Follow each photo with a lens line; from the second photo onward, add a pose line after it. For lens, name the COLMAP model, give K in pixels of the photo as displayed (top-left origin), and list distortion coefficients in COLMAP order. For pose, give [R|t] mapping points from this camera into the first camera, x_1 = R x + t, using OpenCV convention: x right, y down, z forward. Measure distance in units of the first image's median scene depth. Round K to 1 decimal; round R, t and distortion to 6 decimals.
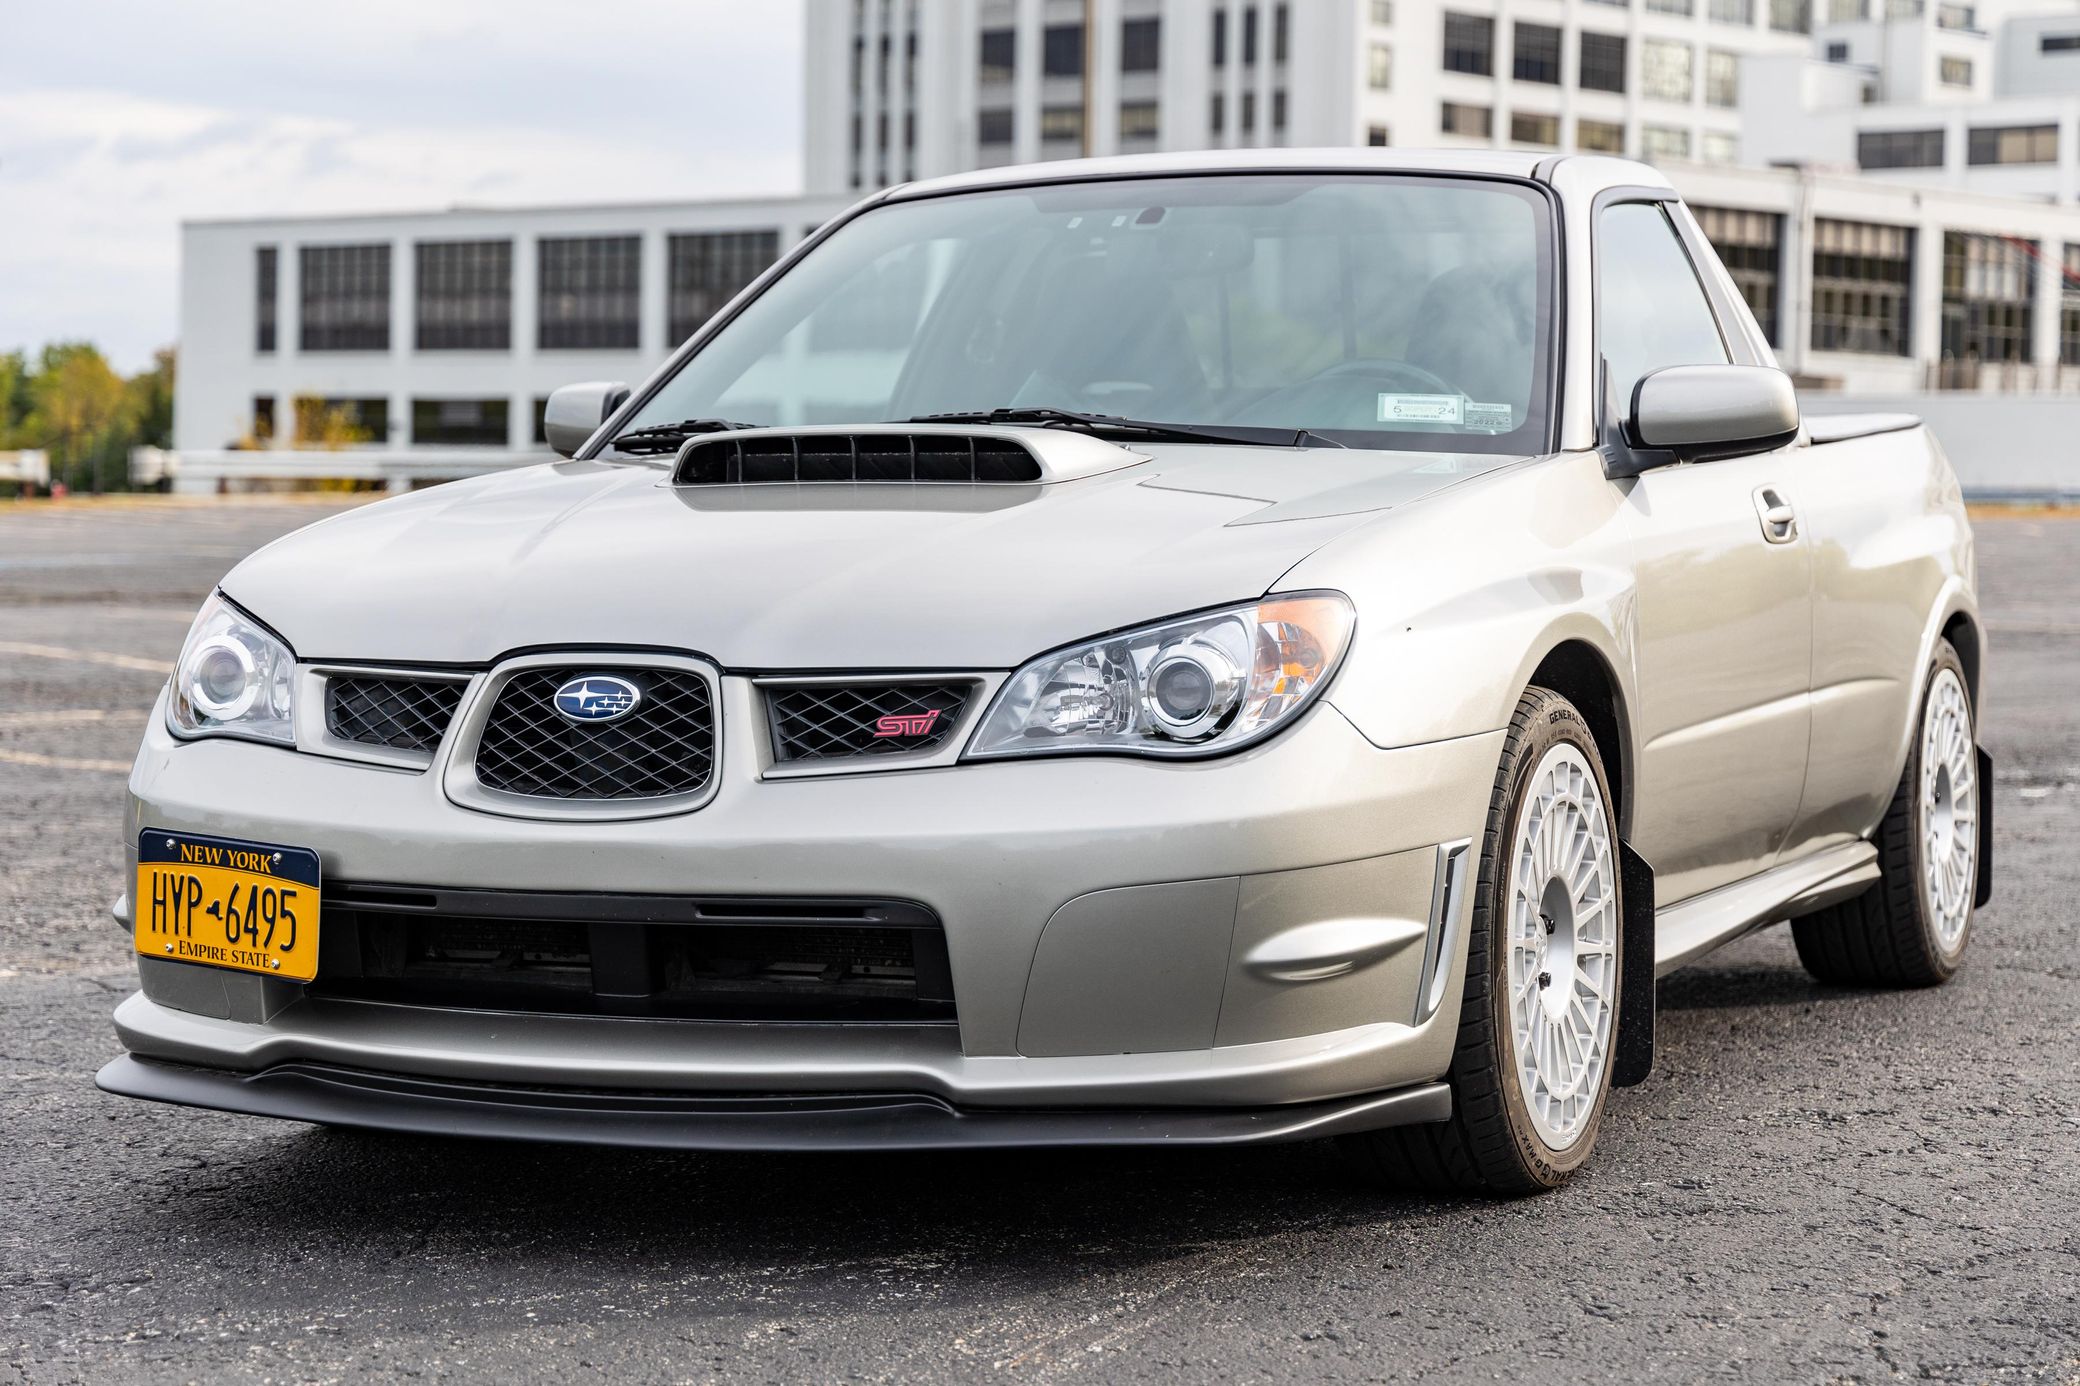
lens RADIAL K [[4639.7, 0, 1040.0], [0, 4639.7, 693.0], [0, 0, 1]] dist [0.027247, -0.374767]
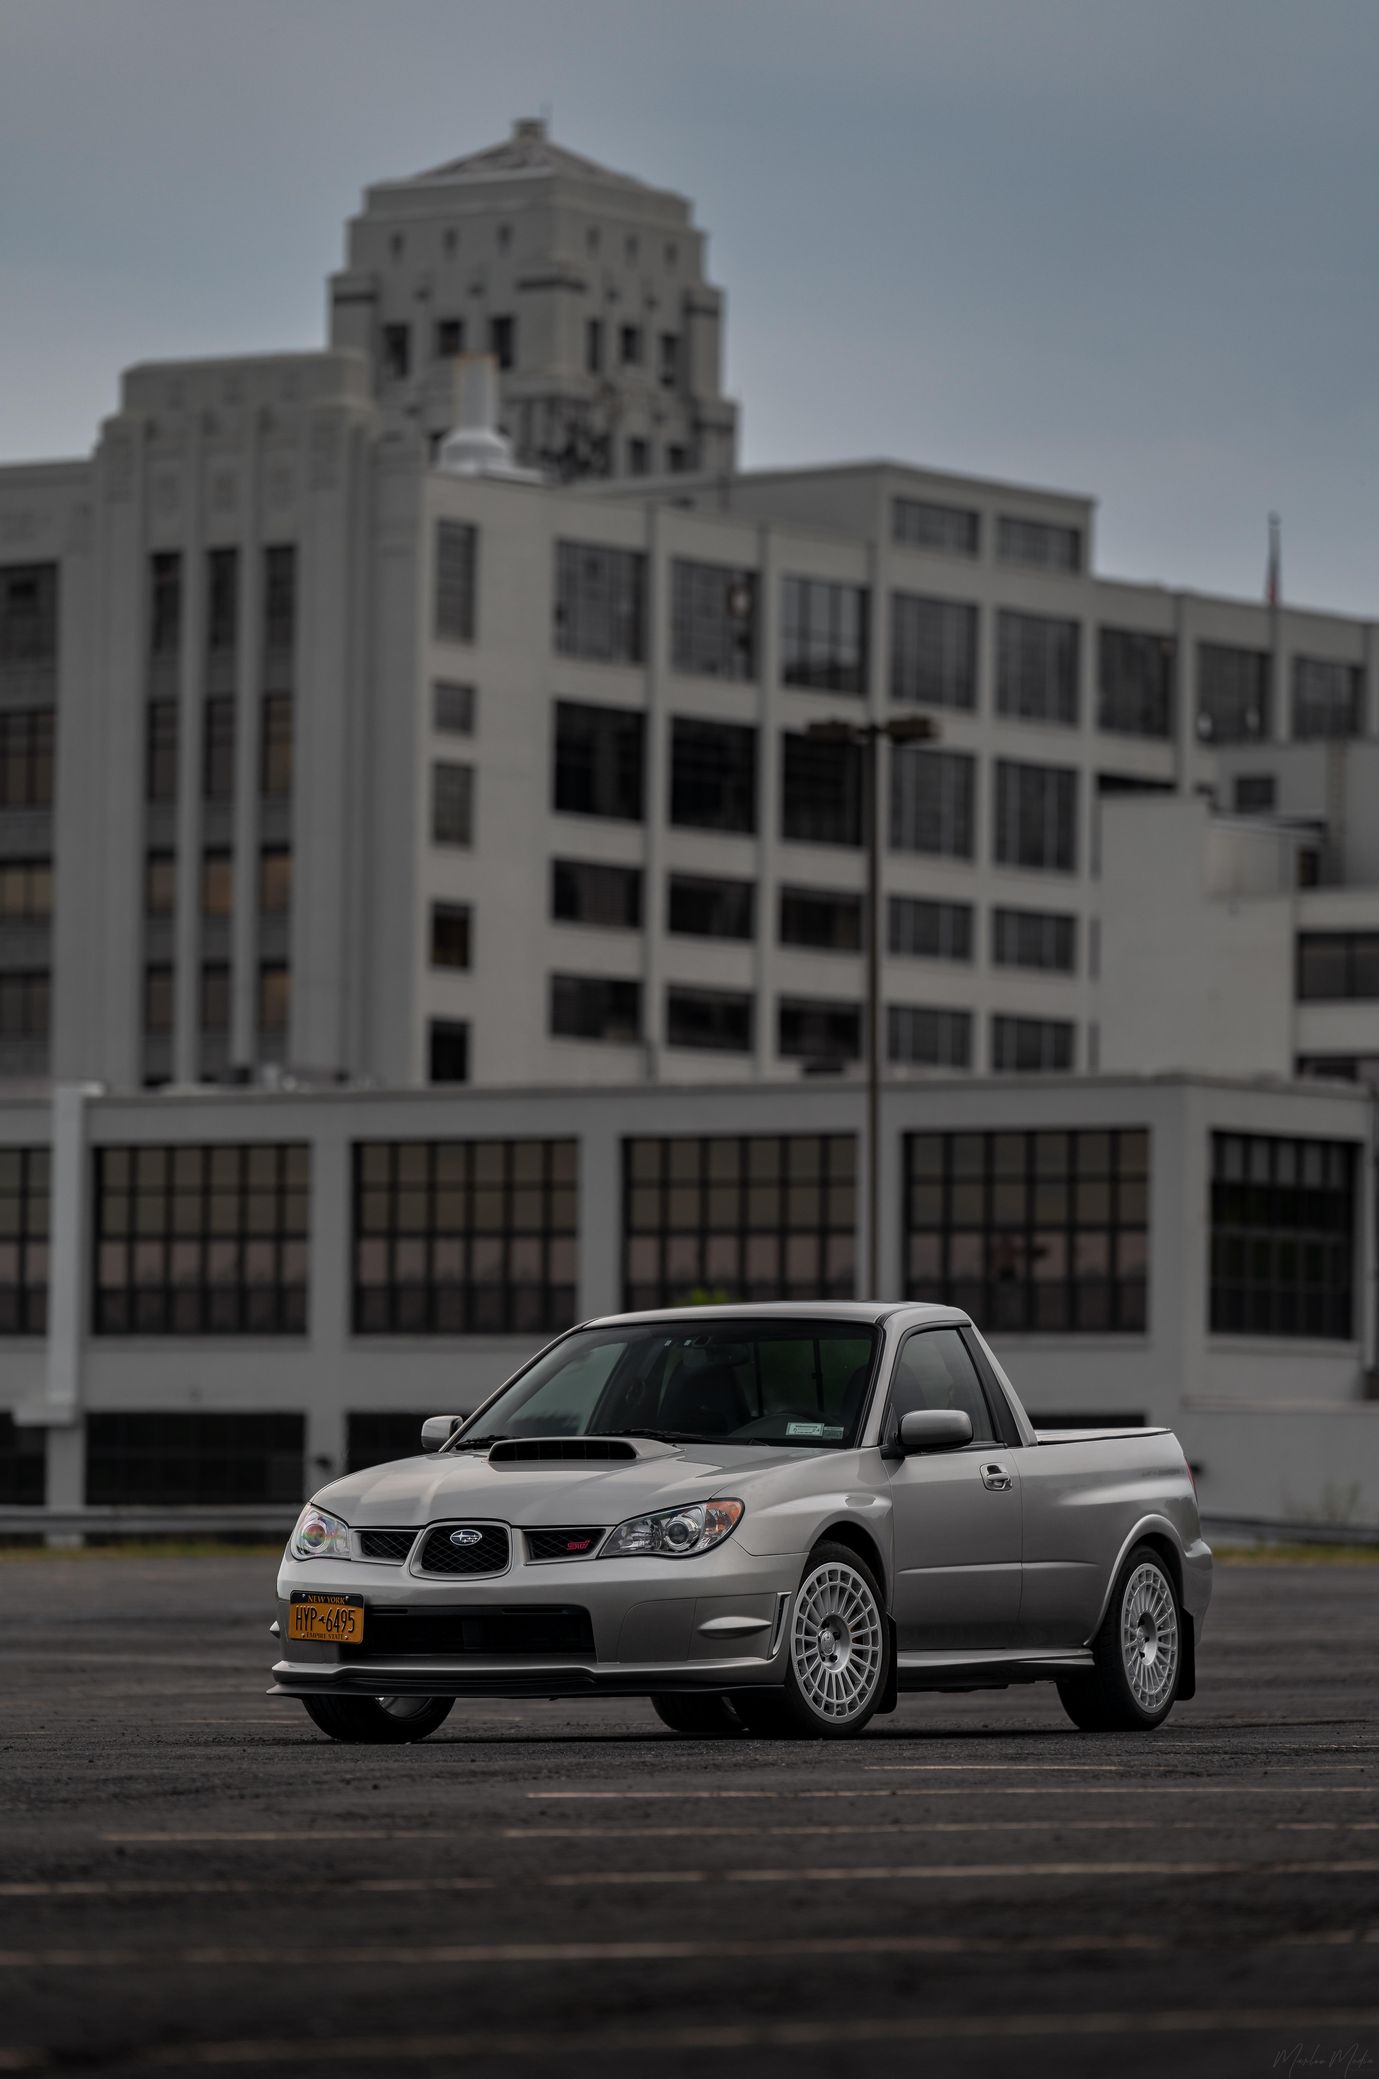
lens RADIAL K [[4637.5, 0, 689.5], [0, 4637.5, 1039.5], [0, 0, 1]] dist [0.027247, -0.374767]
pose [[0.999753, -0.005790, -0.021456, 0.096618], [0.002697, 0.989938, -0.141475, 0.097160], [0.022060, 0.141382, 0.989709, -1.740179]]
